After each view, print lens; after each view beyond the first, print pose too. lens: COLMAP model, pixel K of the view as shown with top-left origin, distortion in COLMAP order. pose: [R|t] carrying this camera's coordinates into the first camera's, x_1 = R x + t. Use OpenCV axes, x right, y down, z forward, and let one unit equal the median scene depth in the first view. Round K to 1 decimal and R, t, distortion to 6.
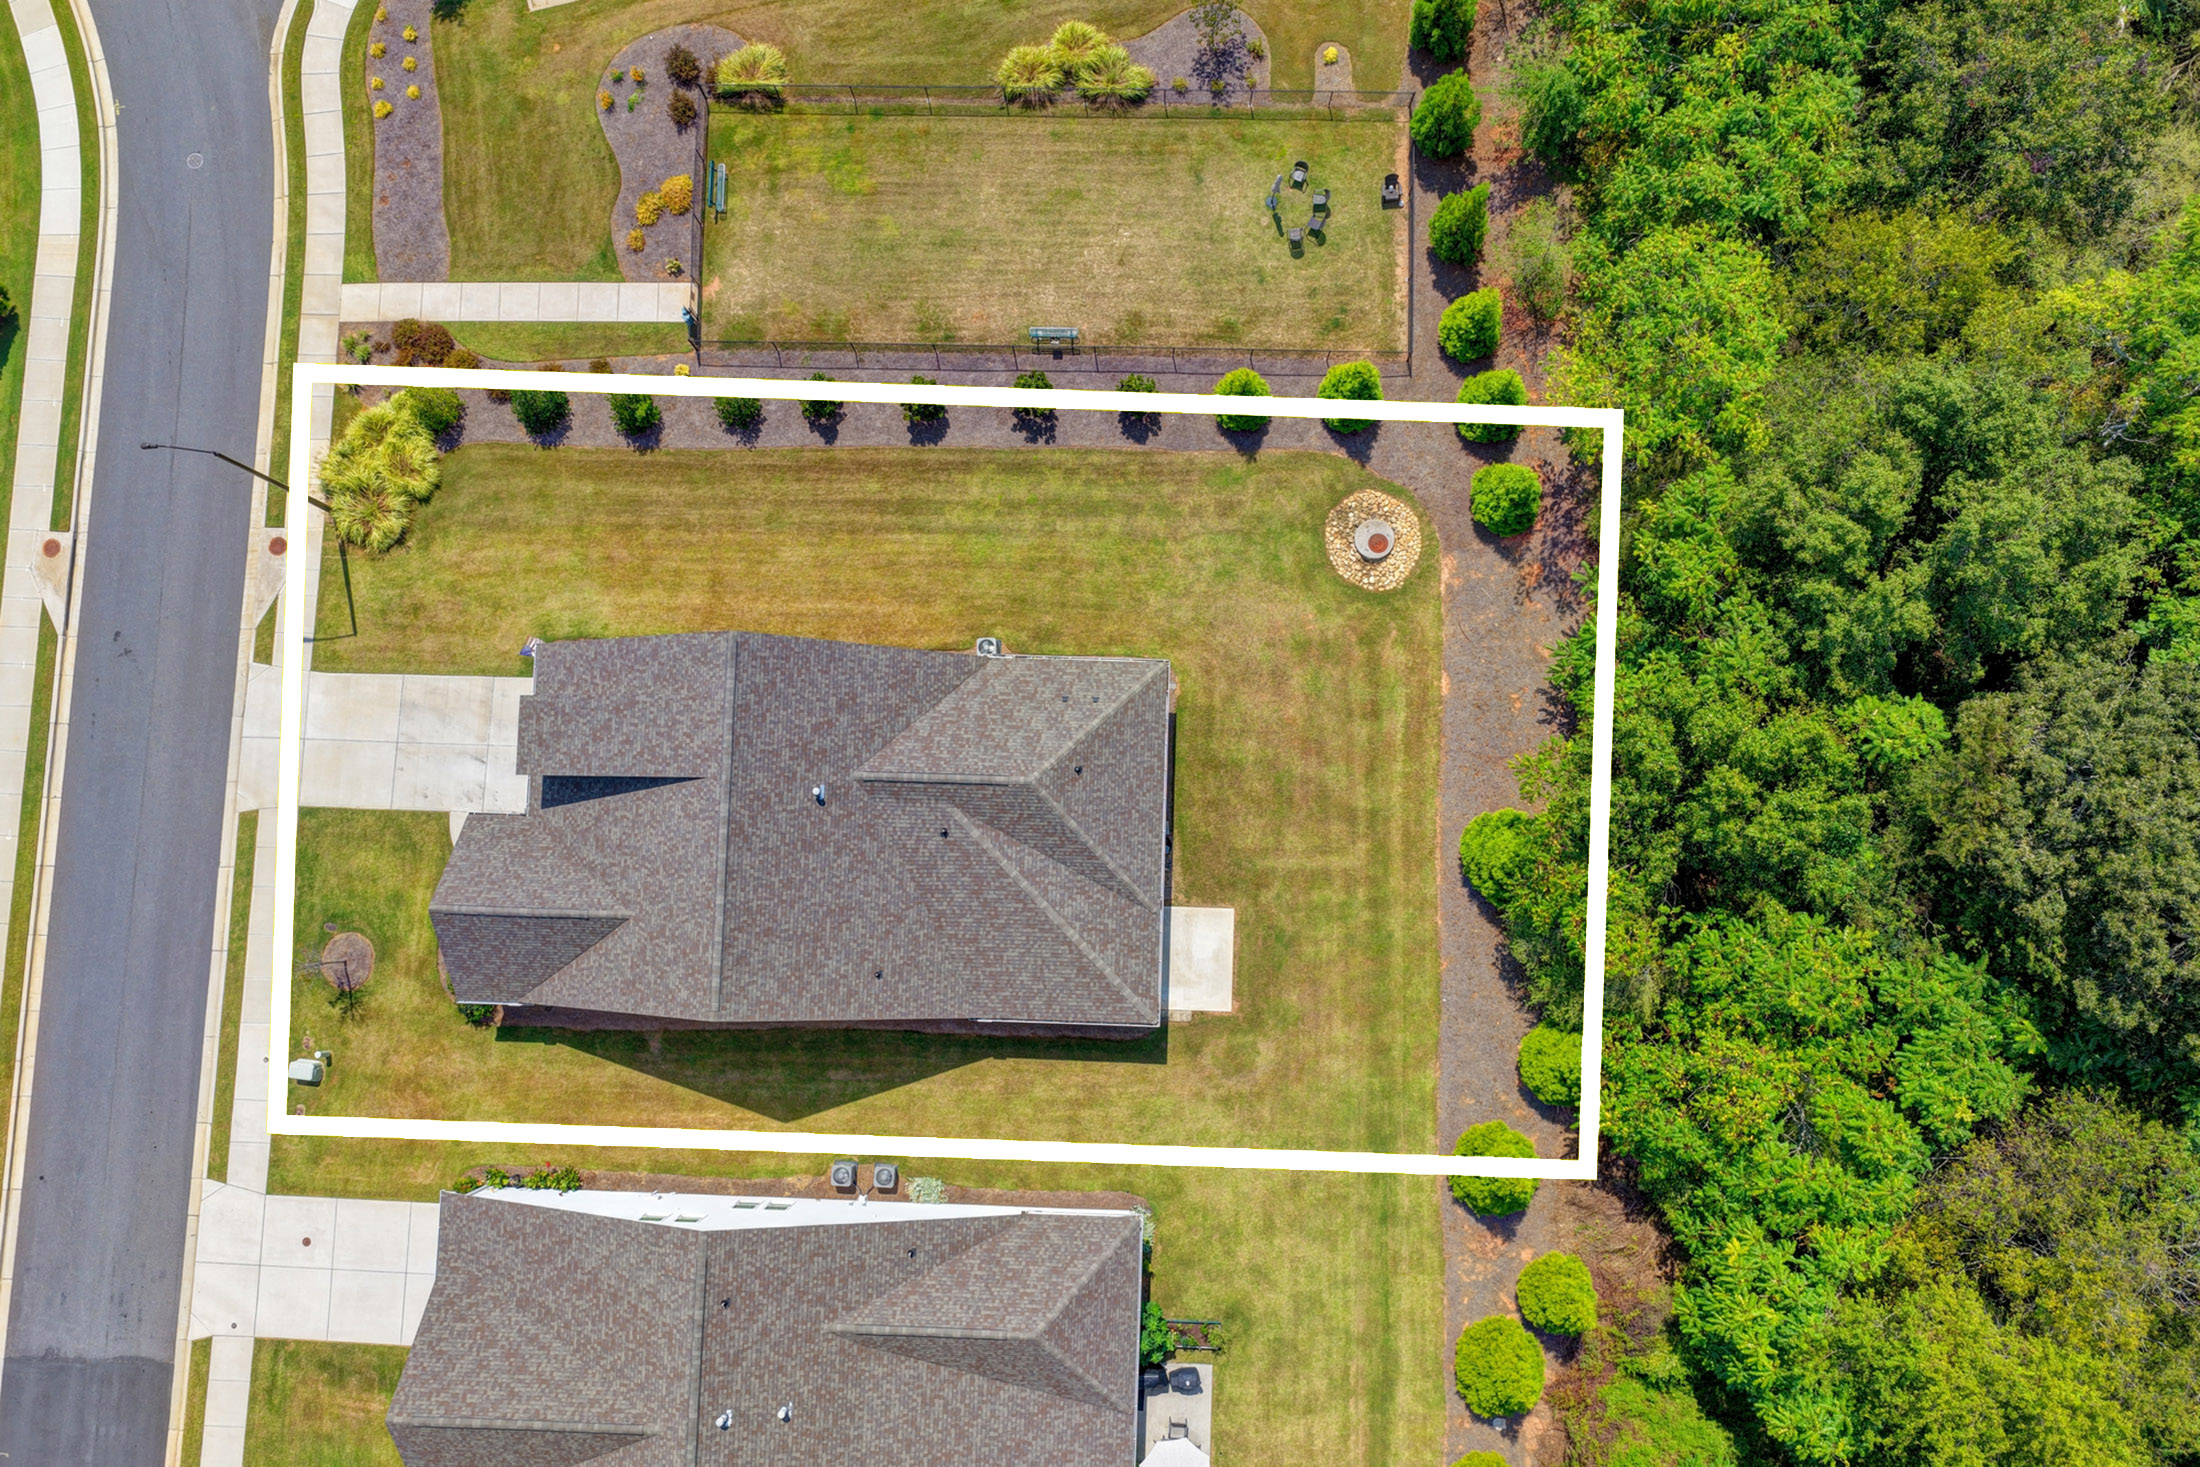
lens RADIAL K [[1830.4, 0, 1098.9], [0, 1830.4, 725.5], [0, 0, 1]] dist [-0.014238, 0.038245]
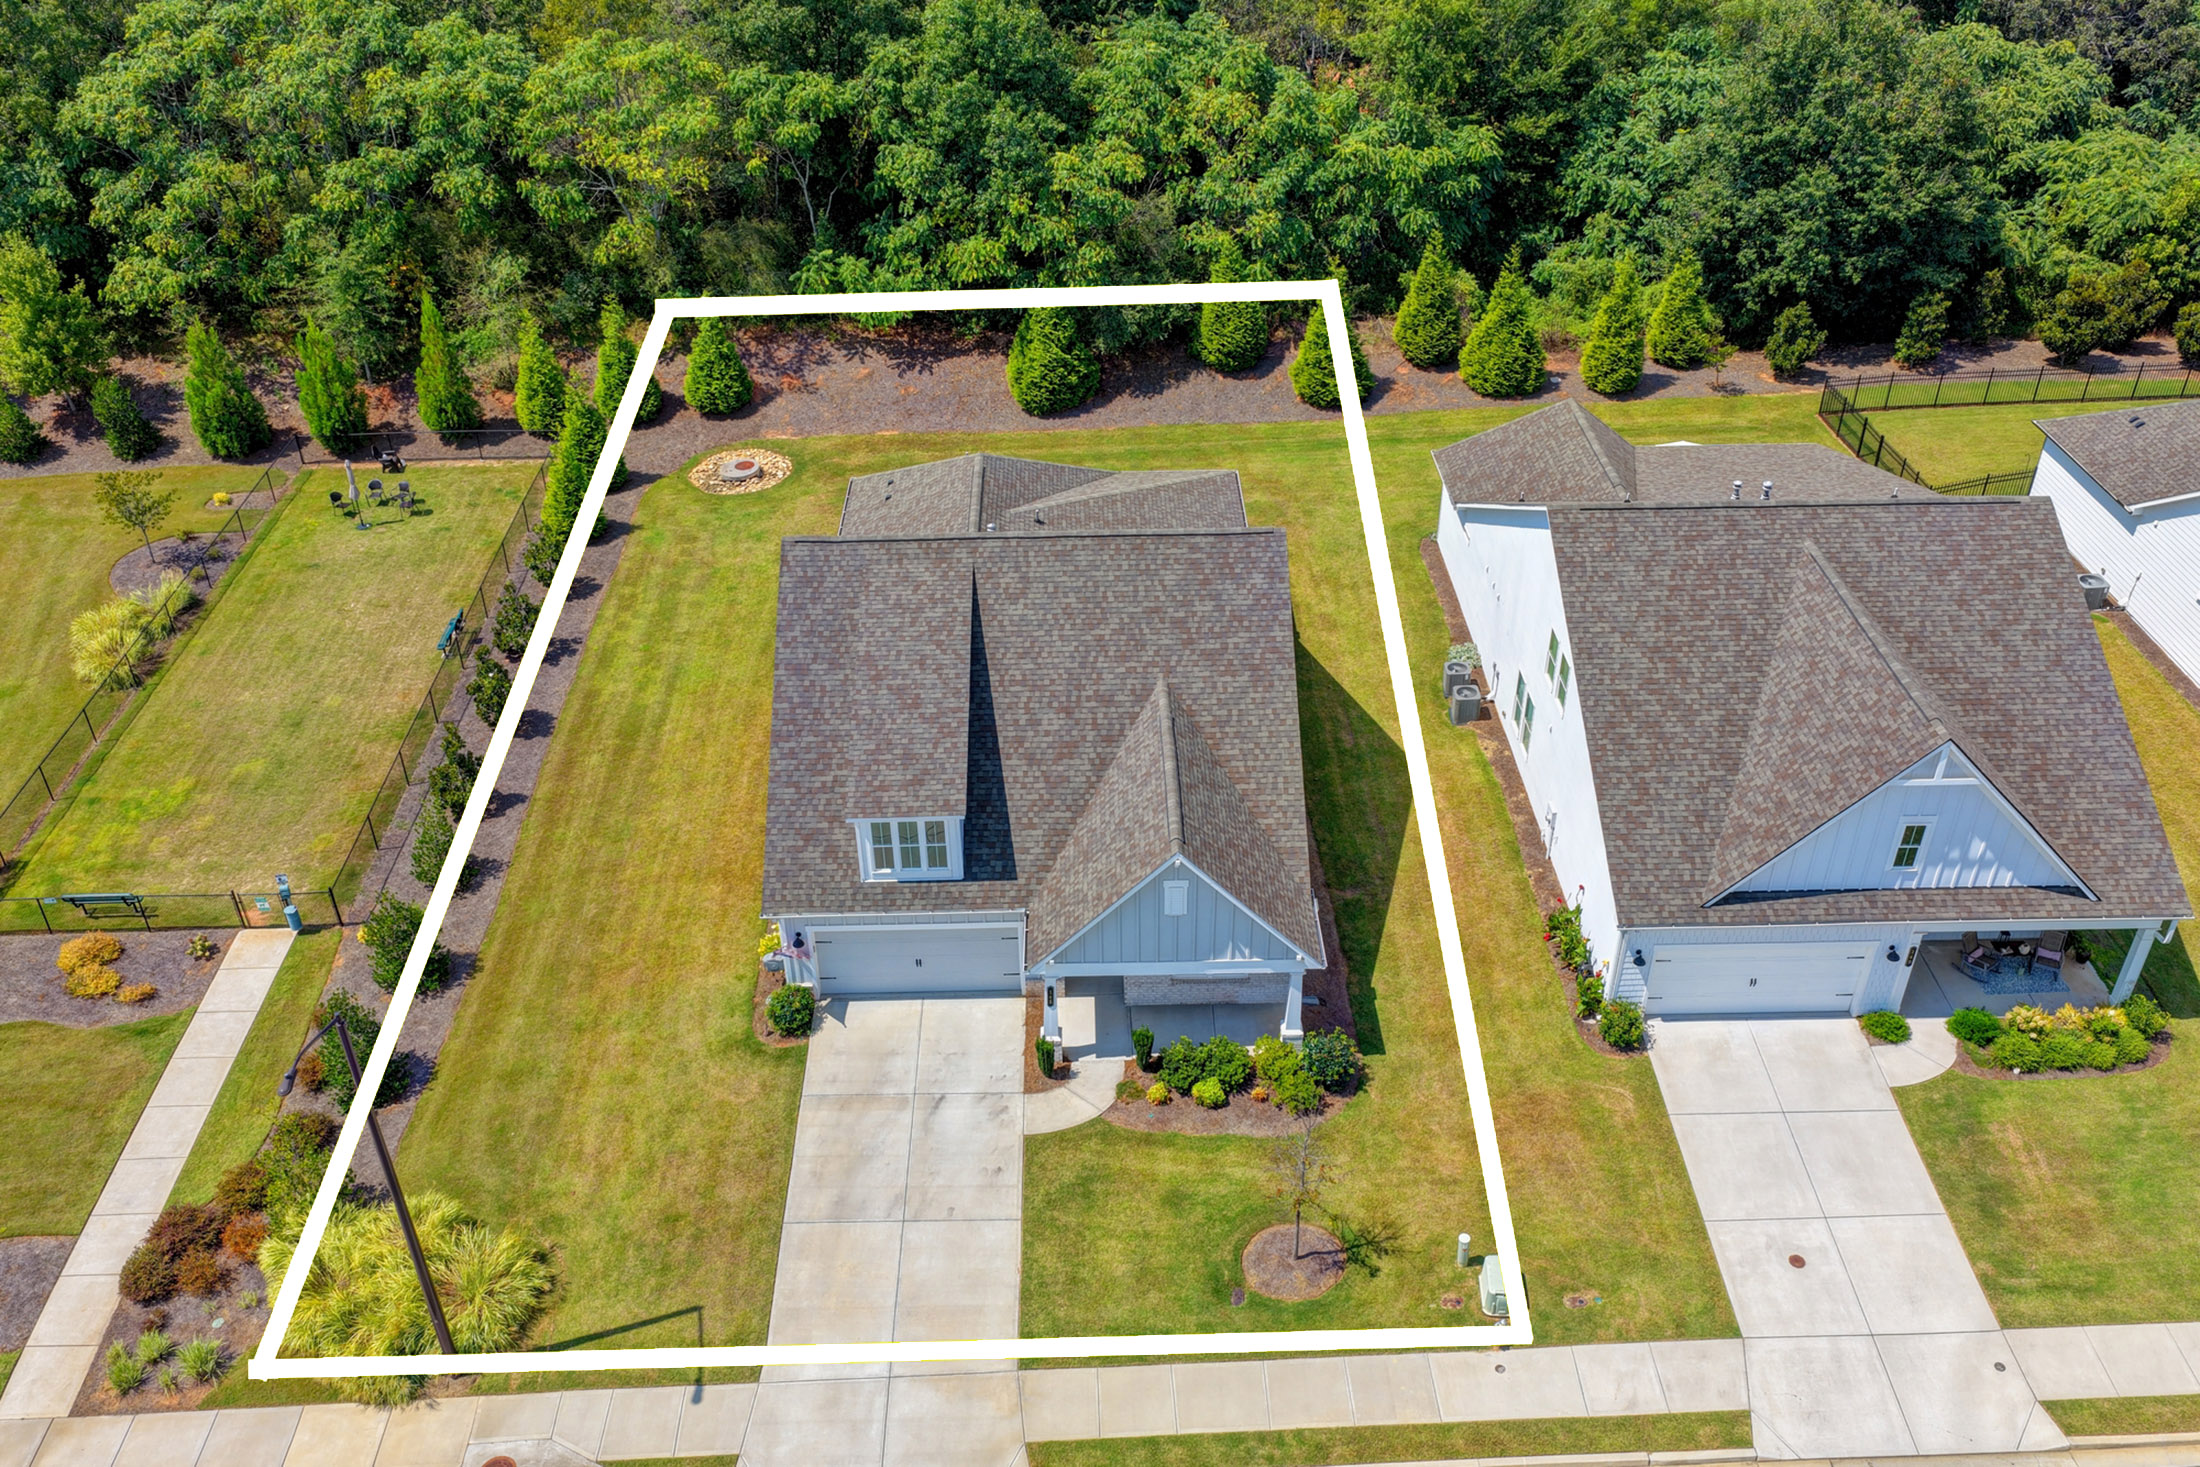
lens RADIAL K [[1830.4, 0, 1098.9], [0, 1830.4, 725.5], [0, 0, 1]] dist [-0.014238, 0.038245]
pose [[-0.049444, -0.544491, 0.837308, -0.778328], [0.996108, 0.034365, 0.081169, 0.018220], [-0.072970, 0.838062, 0.540673, 0.559017]]
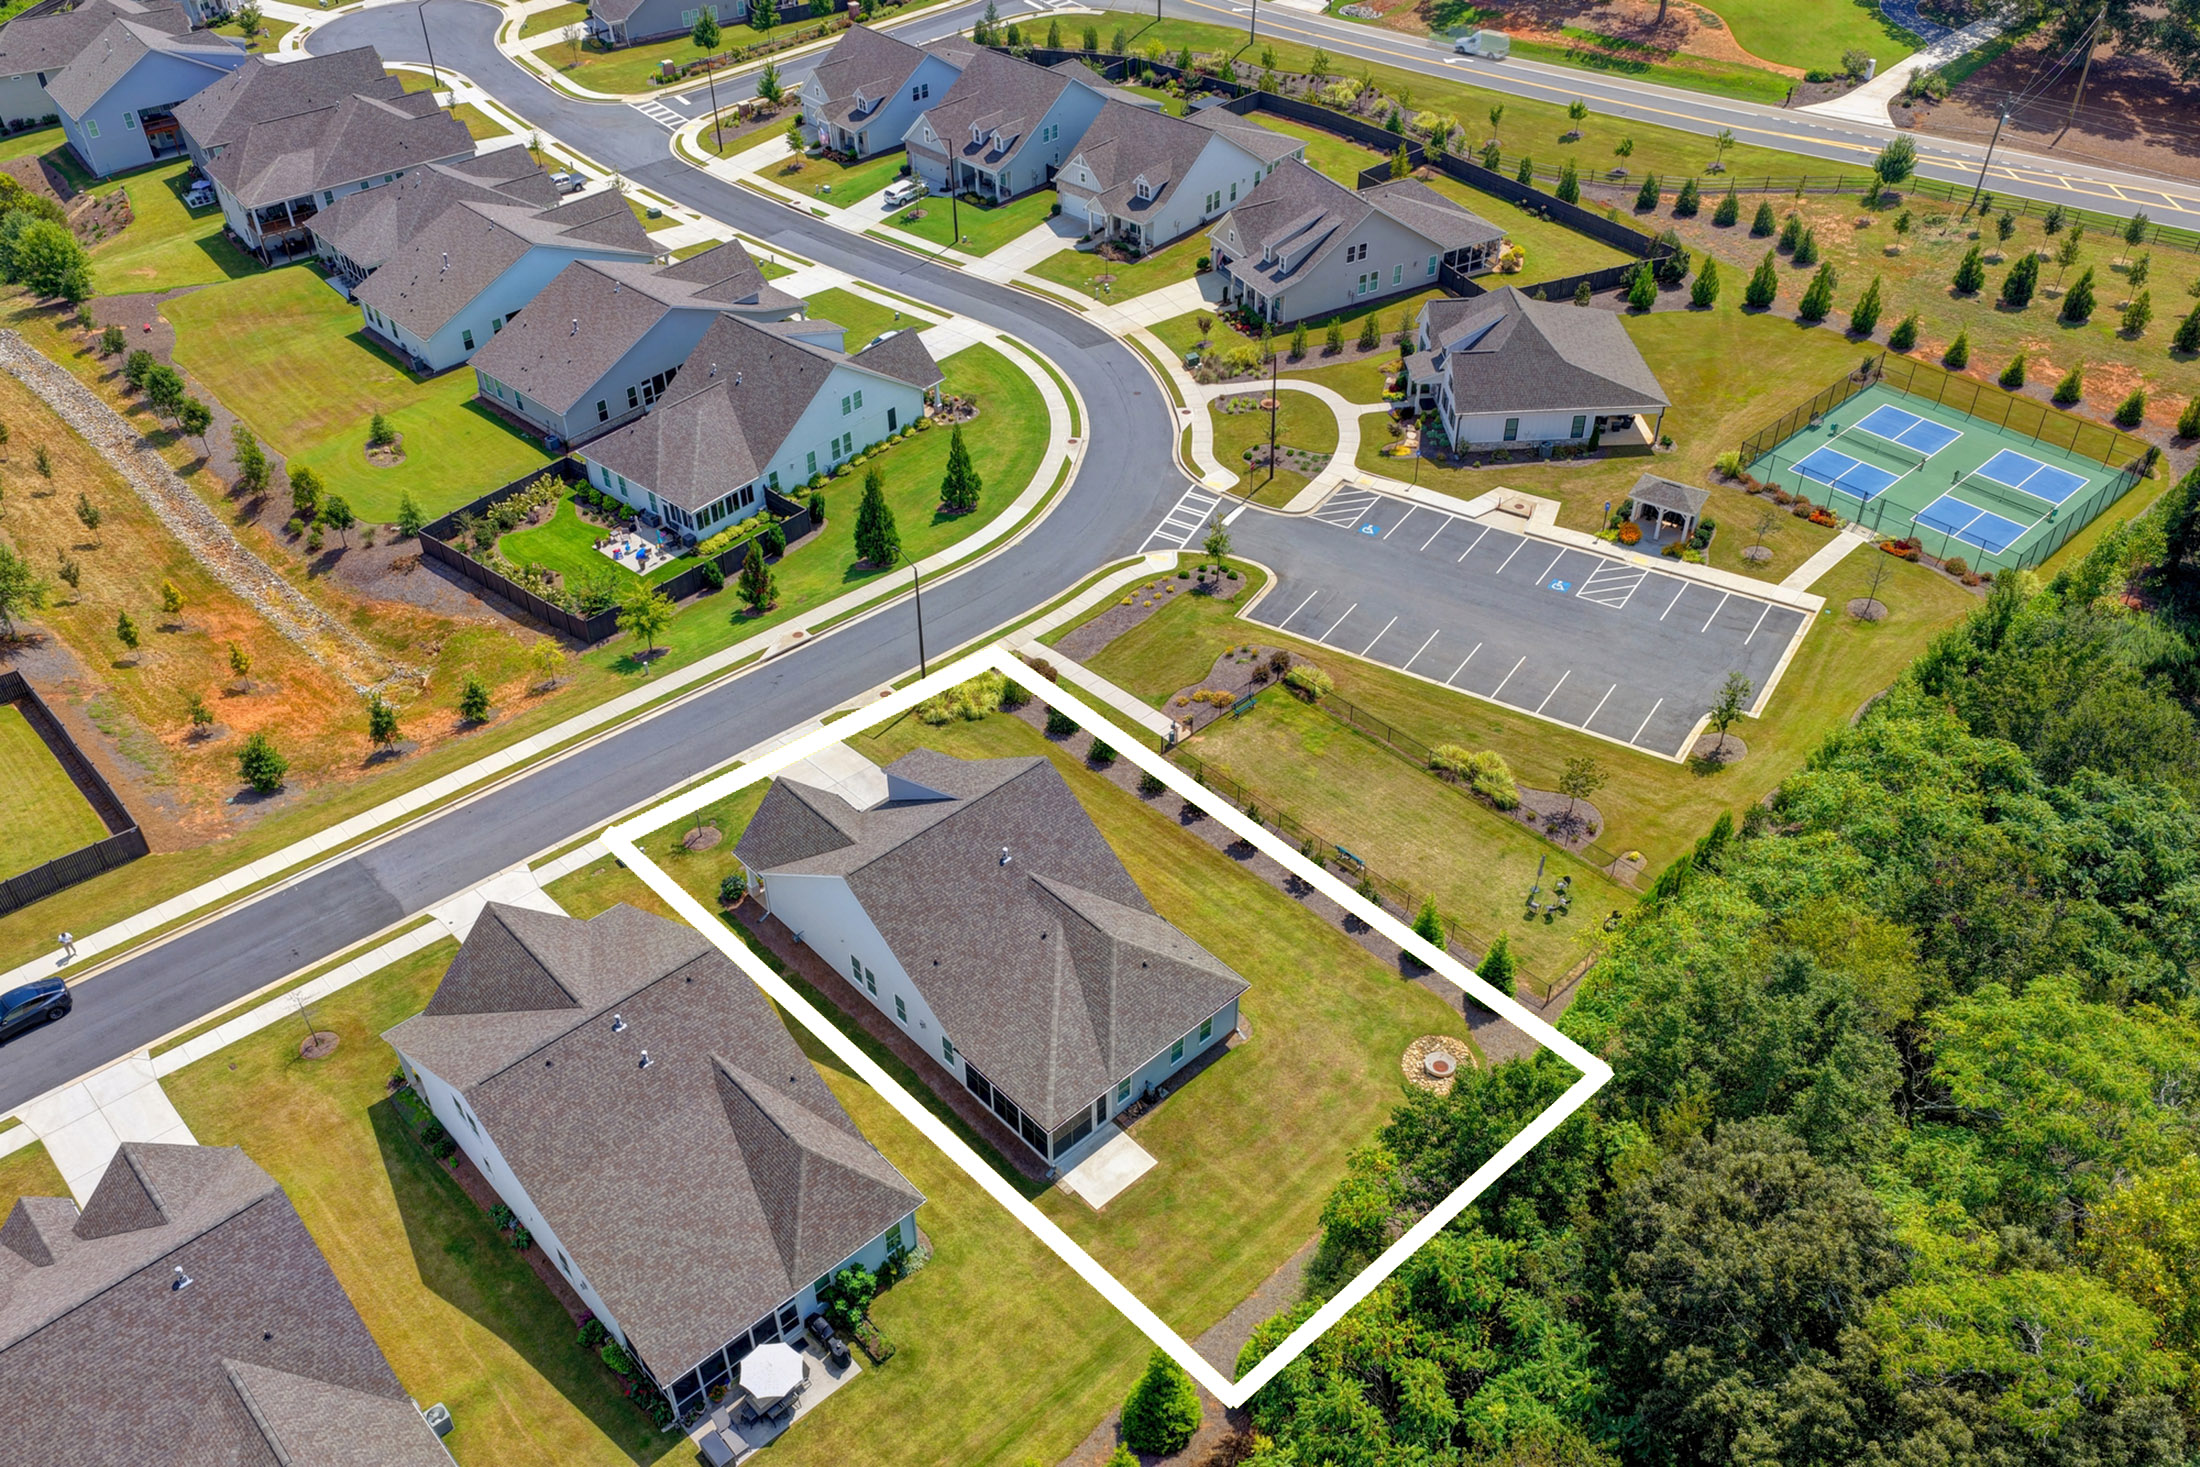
lens RADIAL K [[1830.4, 0, 1098.9], [0, 1830.4, 725.5], [0, 0, 1]] dist [-0.014238, 0.038245]
pose [[0.699159, 0.457082, -0.549775, 0.575244], [-0.712433, 0.510071, -0.481941, 0.559089], [0.060138, 0.728631, 0.682261, -0.052232]]
